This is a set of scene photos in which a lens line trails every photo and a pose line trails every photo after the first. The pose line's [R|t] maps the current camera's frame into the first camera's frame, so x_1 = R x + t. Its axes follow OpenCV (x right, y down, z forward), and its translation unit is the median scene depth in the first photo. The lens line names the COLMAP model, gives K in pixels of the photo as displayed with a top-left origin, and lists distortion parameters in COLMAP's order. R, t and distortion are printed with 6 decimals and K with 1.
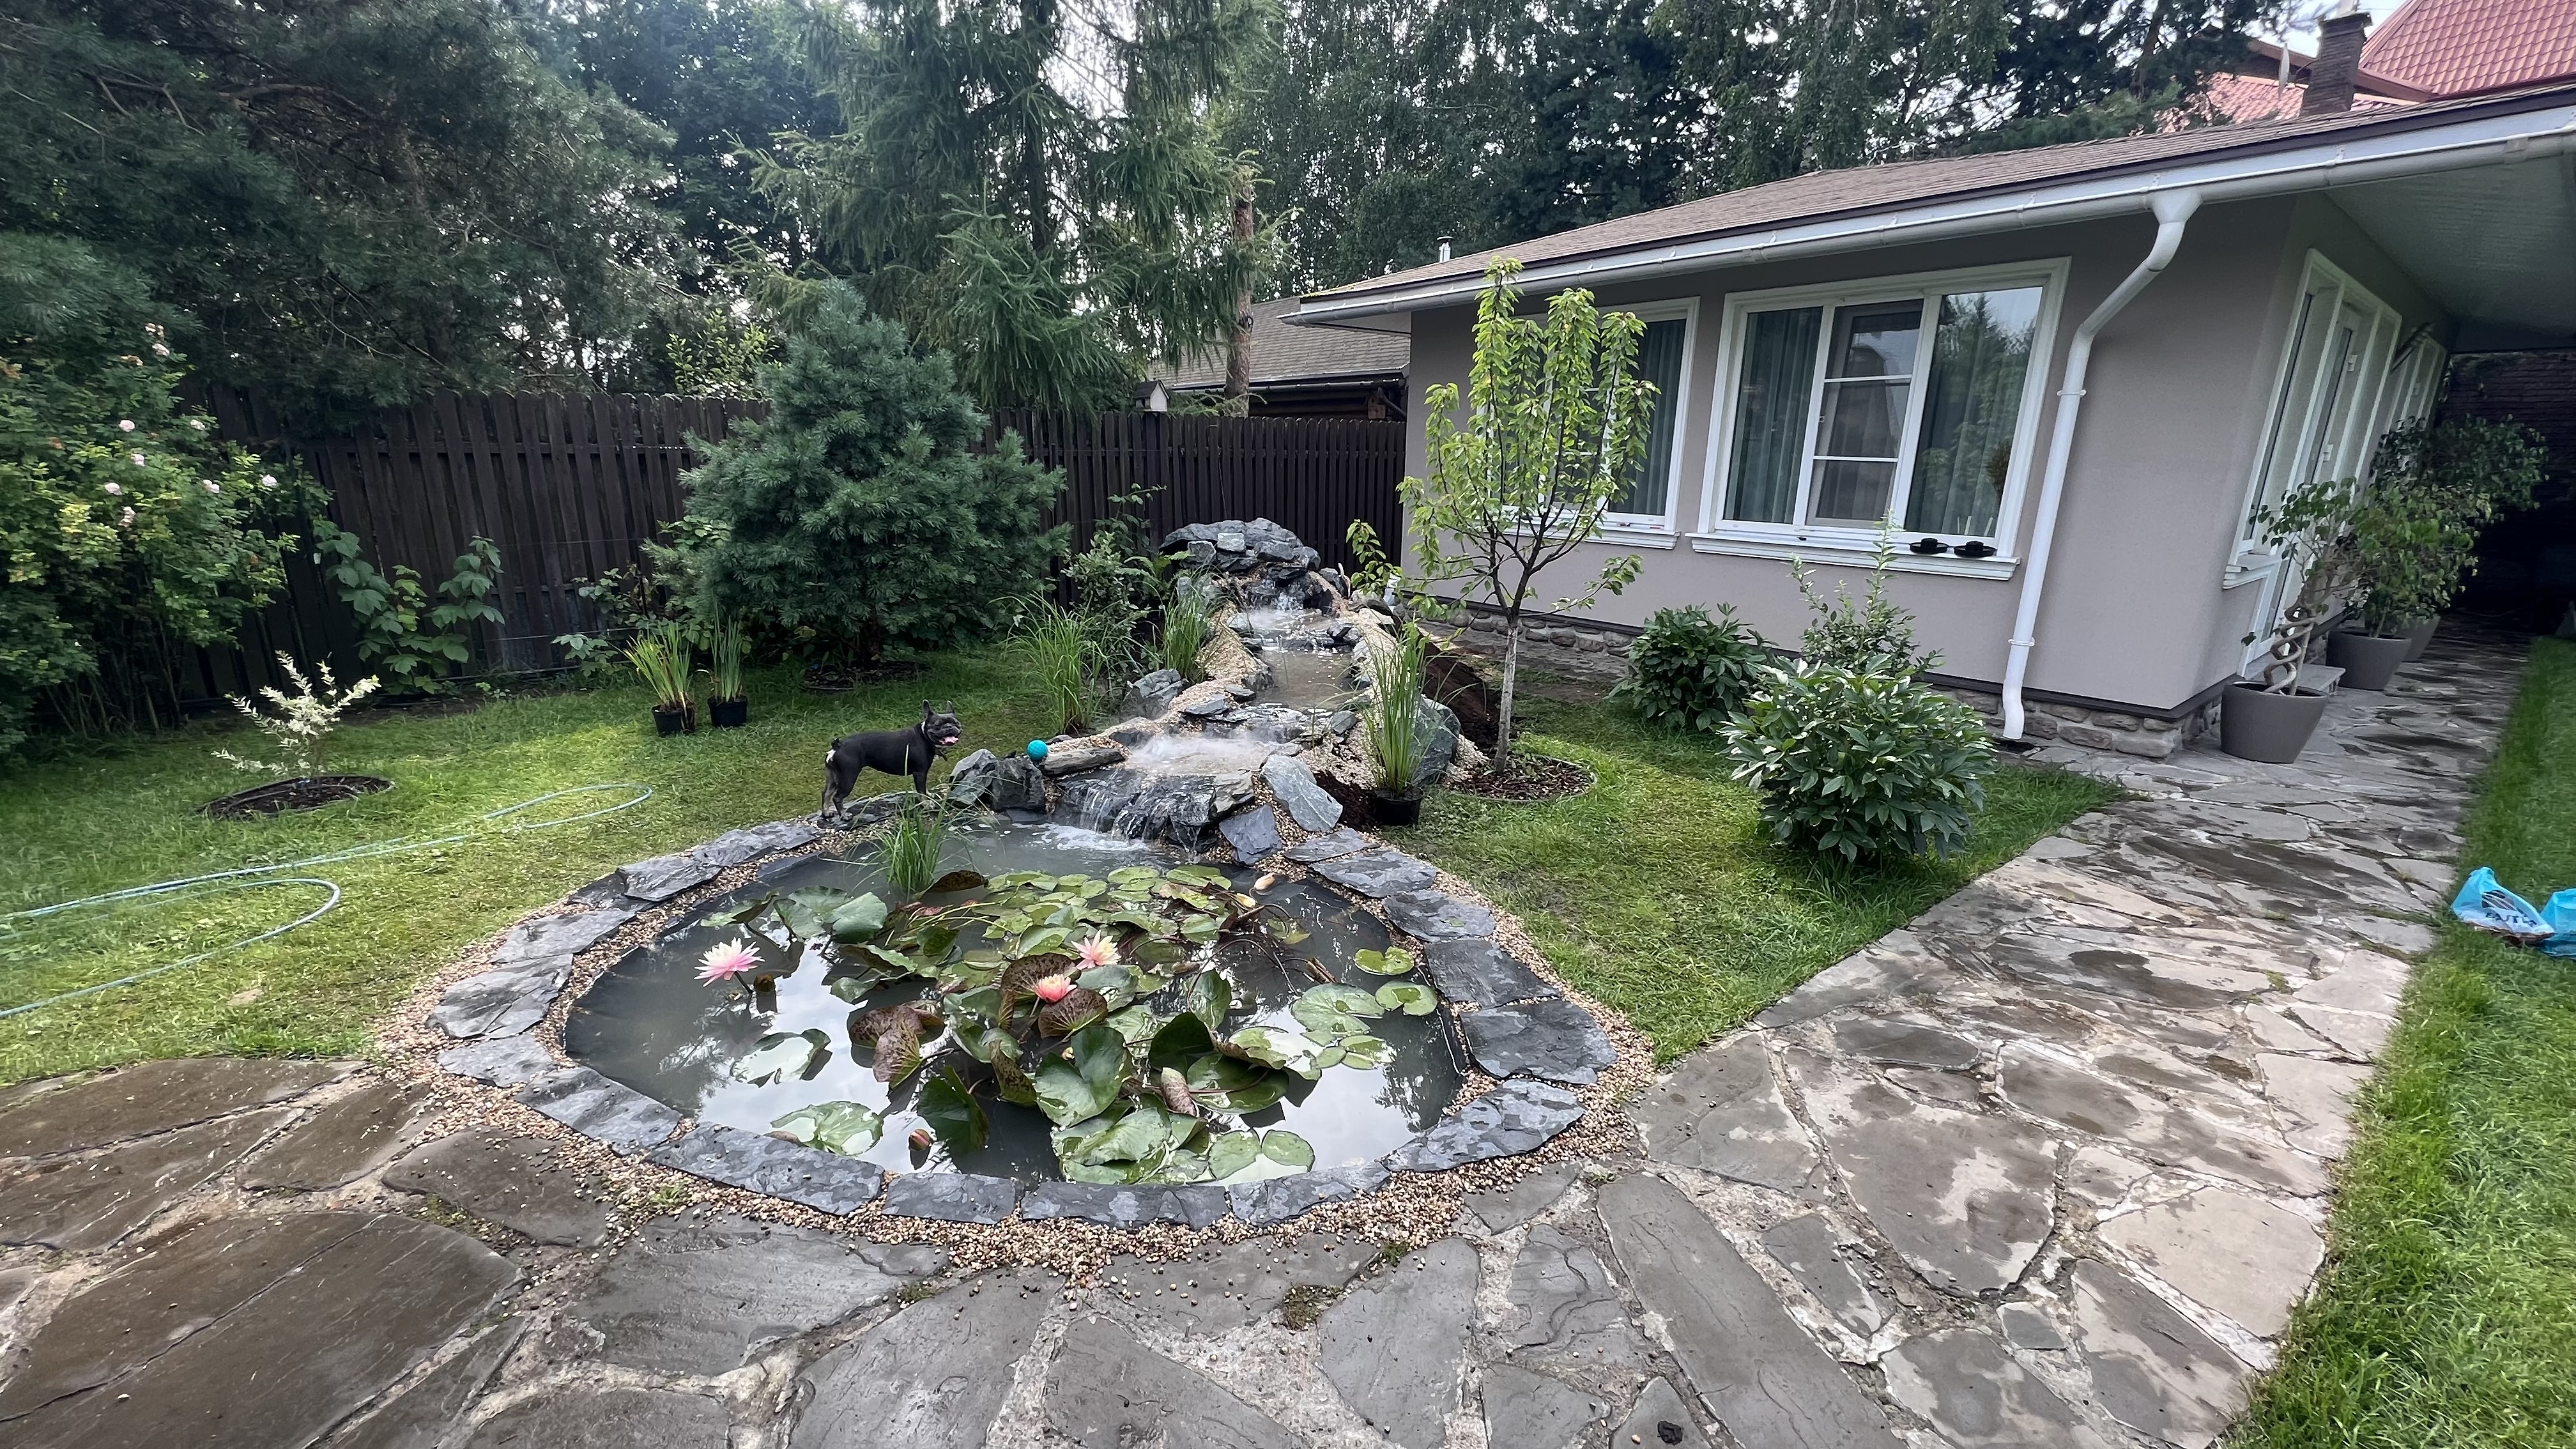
lens RADIAL K [[1001.1, 0, 1288.0], [0, 1001.1, 724.5], [0, 0, 1]] dist [-0.001514, 0.000229]
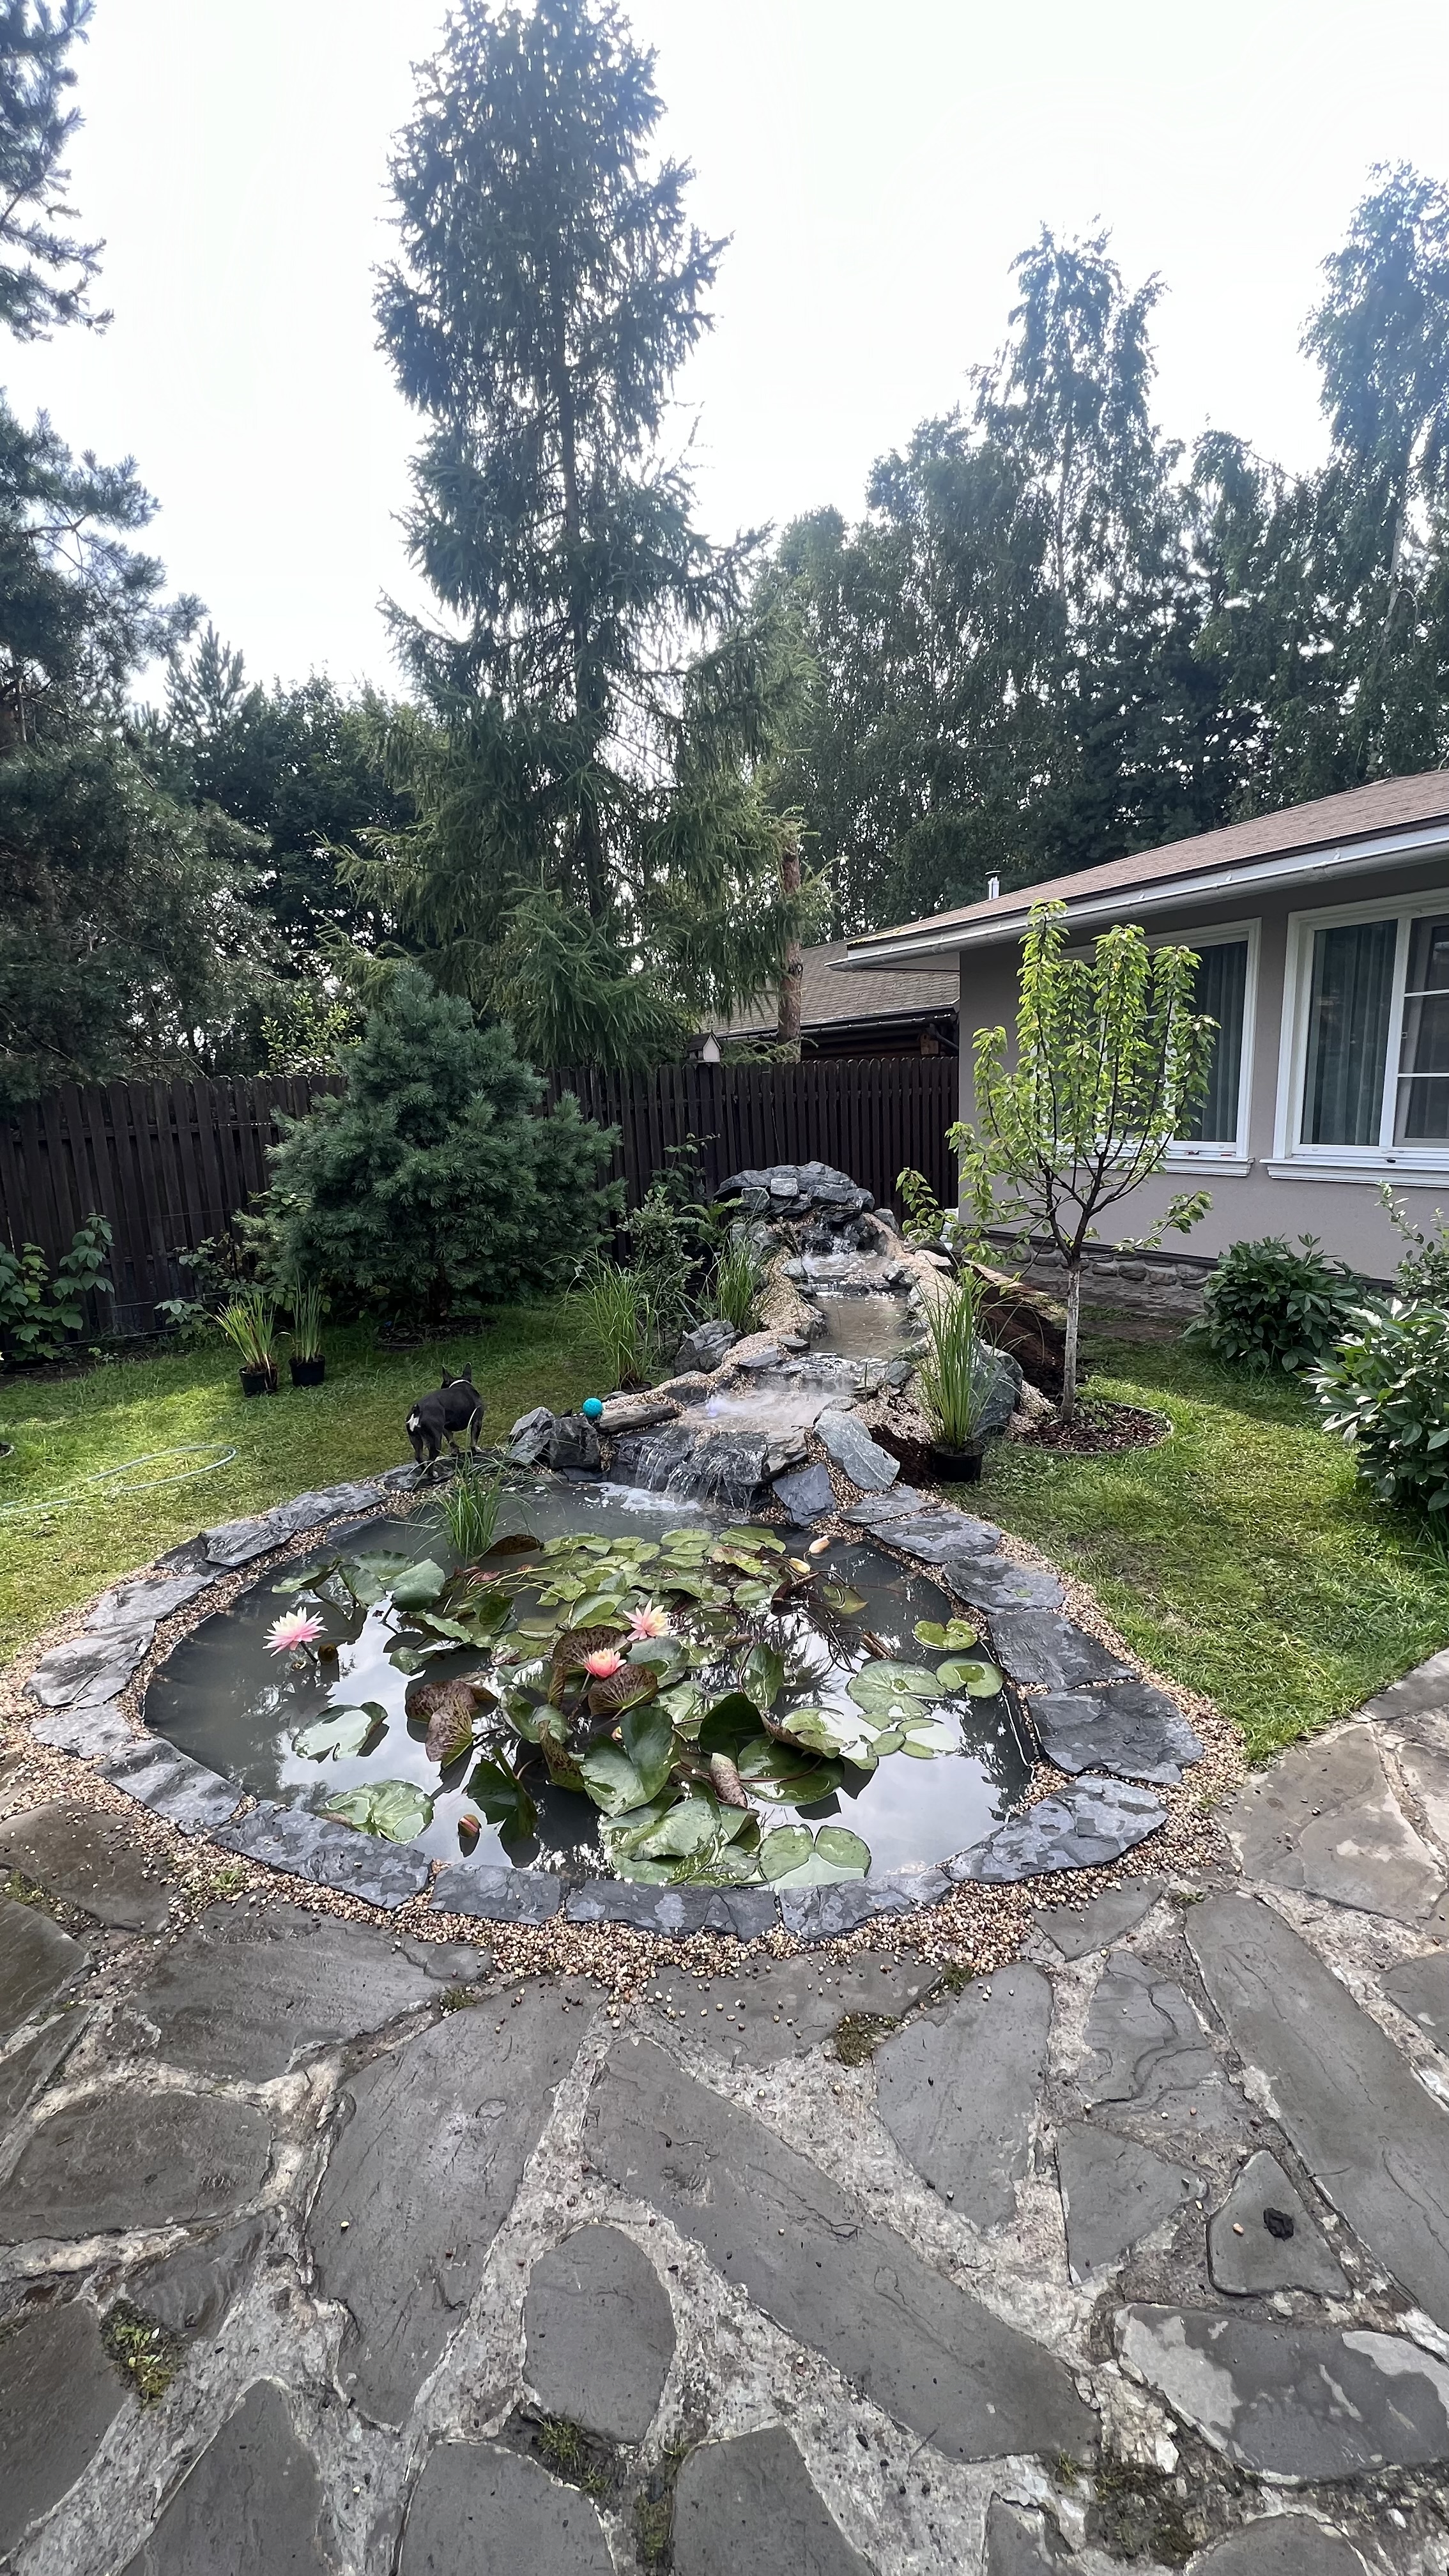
lens RADIAL K [[1001.1, 0, 733.2], [0, 1001.1, 1290.7], [0, 0, 1]] dist [-0.001514, 0.000229]
pose [[0.992710, -0.028945, -0.116999, 0.013469], [0.021155, 0.997510, -0.067278, -0.024118], [0.118655, 0.064312, 0.990851, 0.008792]]
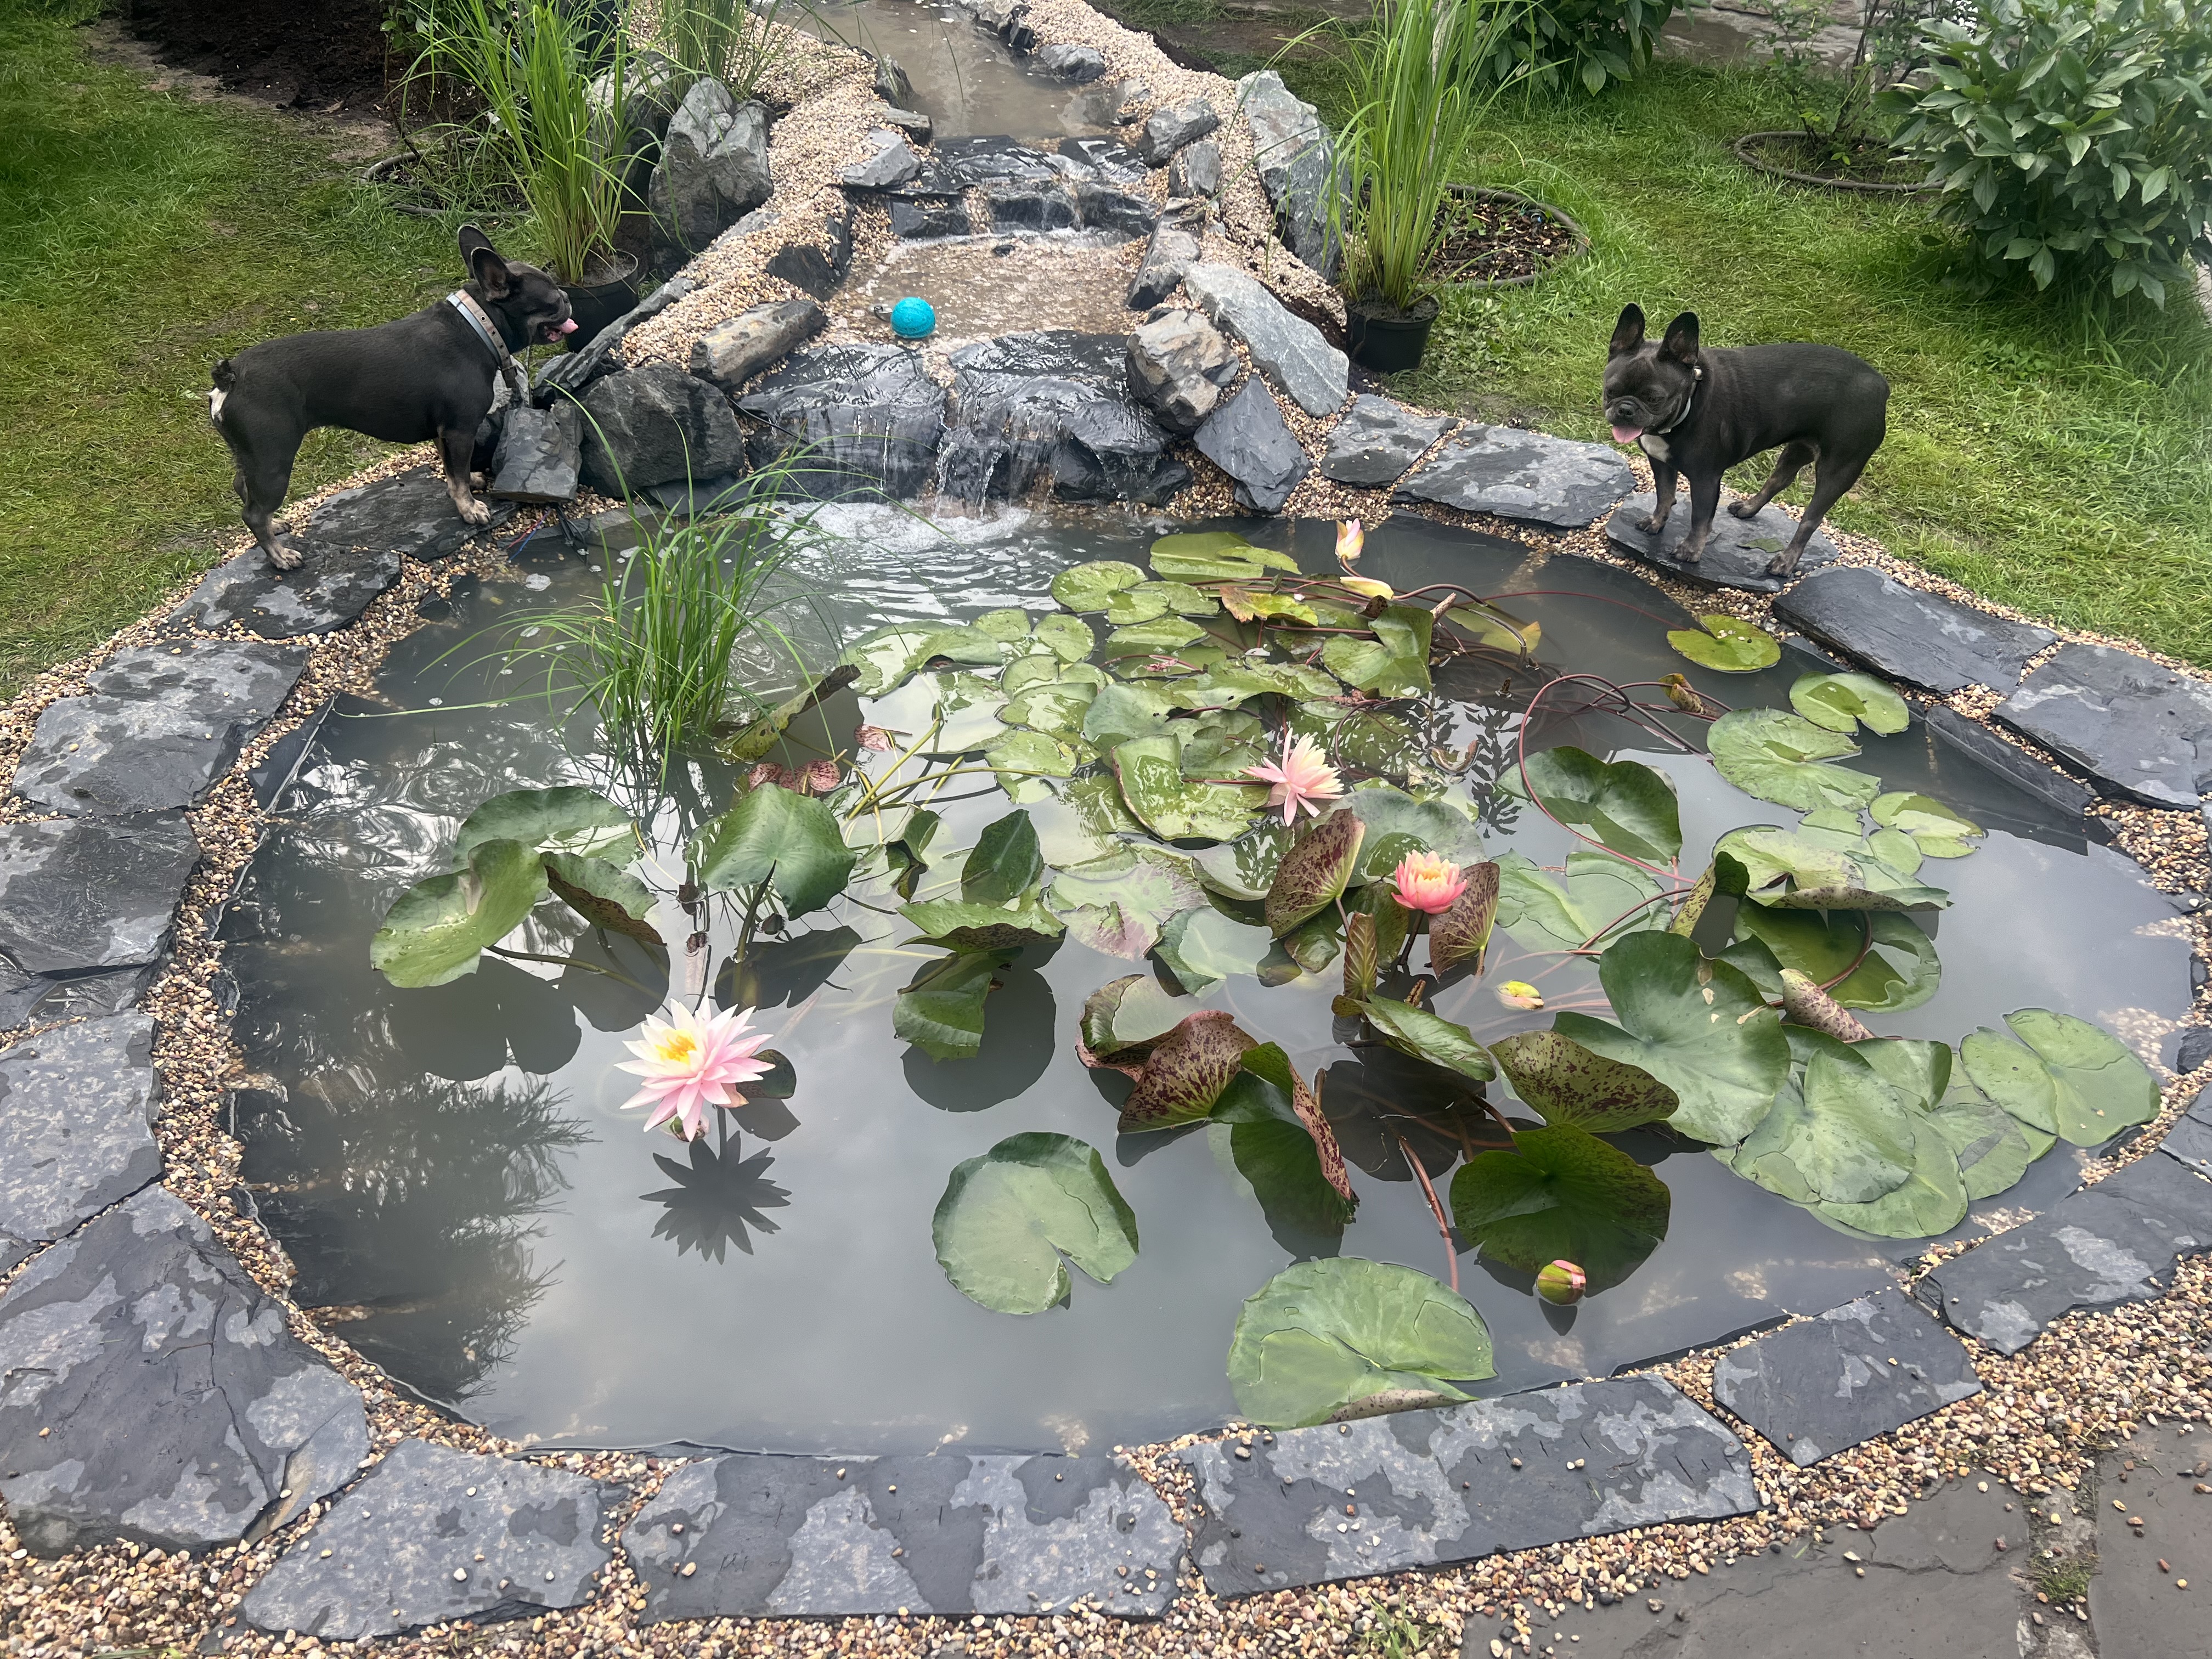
lens RADIAL K [[1640.0, 0, 1092.0], [0, 1640.0, 828.7], [0, 0, 1]] dist [0.026407, -0.029644]
pose [[0.878963, -0.282000, 0.384577, -0.464697], [0.098610, 0.896474, 0.431984, -0.077160], [-0.466583, -0.341775, 0.815776, 0.315160]]
